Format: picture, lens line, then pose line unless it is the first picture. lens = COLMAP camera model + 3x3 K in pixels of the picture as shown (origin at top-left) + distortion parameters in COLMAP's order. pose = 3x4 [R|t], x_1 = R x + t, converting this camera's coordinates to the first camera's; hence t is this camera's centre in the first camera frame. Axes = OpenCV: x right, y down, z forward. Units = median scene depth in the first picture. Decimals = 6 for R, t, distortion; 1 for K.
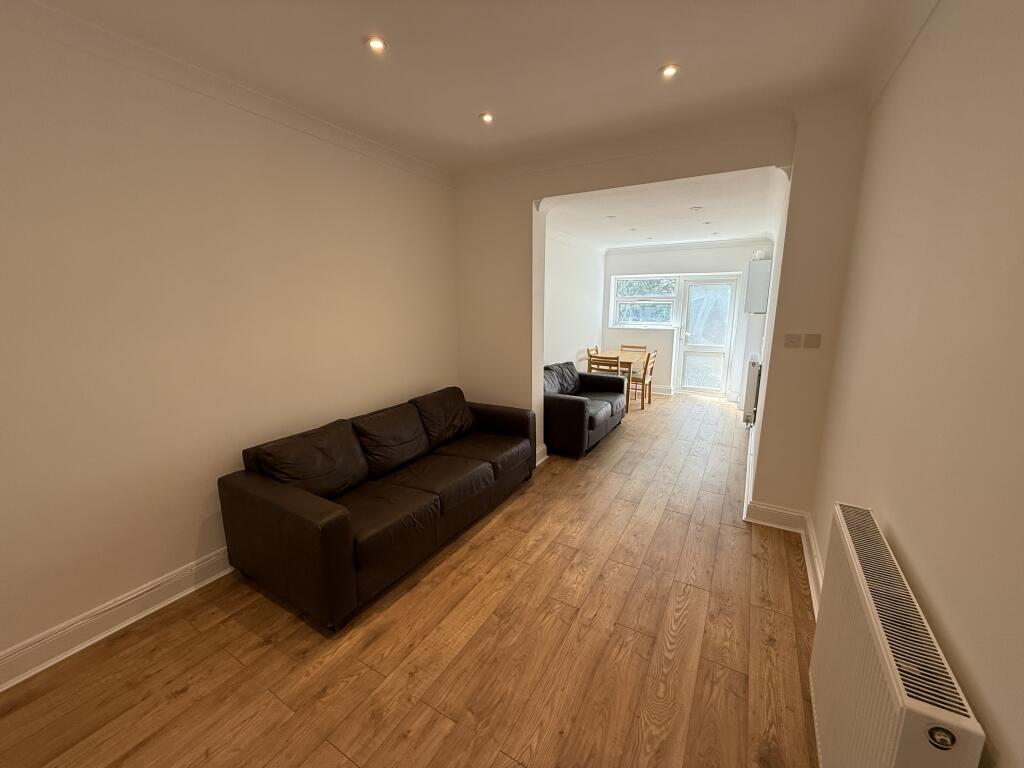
lens RADIAL K [[408.2, 0, 509.5], [0, 408.2, 385.4], [0, 0, 1]] dist [-0.000744, -0.000277]
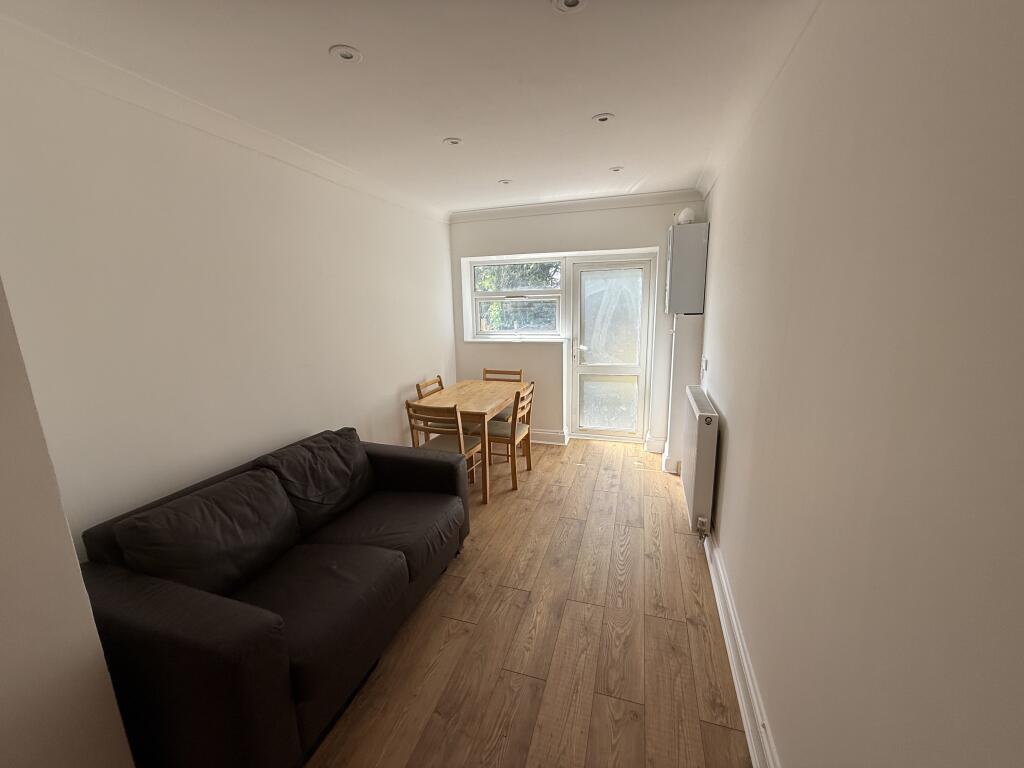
lens RADIAL K [[408.2, 0, 509.5], [0, 408.2, 385.4], [0, 0, 1]] dist [-0.000744, -0.000277]
pose [[0.976212, -0.062563, 0.207594, 0.188603], [0.063125, 0.997998, 0.003922, -0.077658], [-0.207424, 0.009276, 0.978207, 0.401714]]
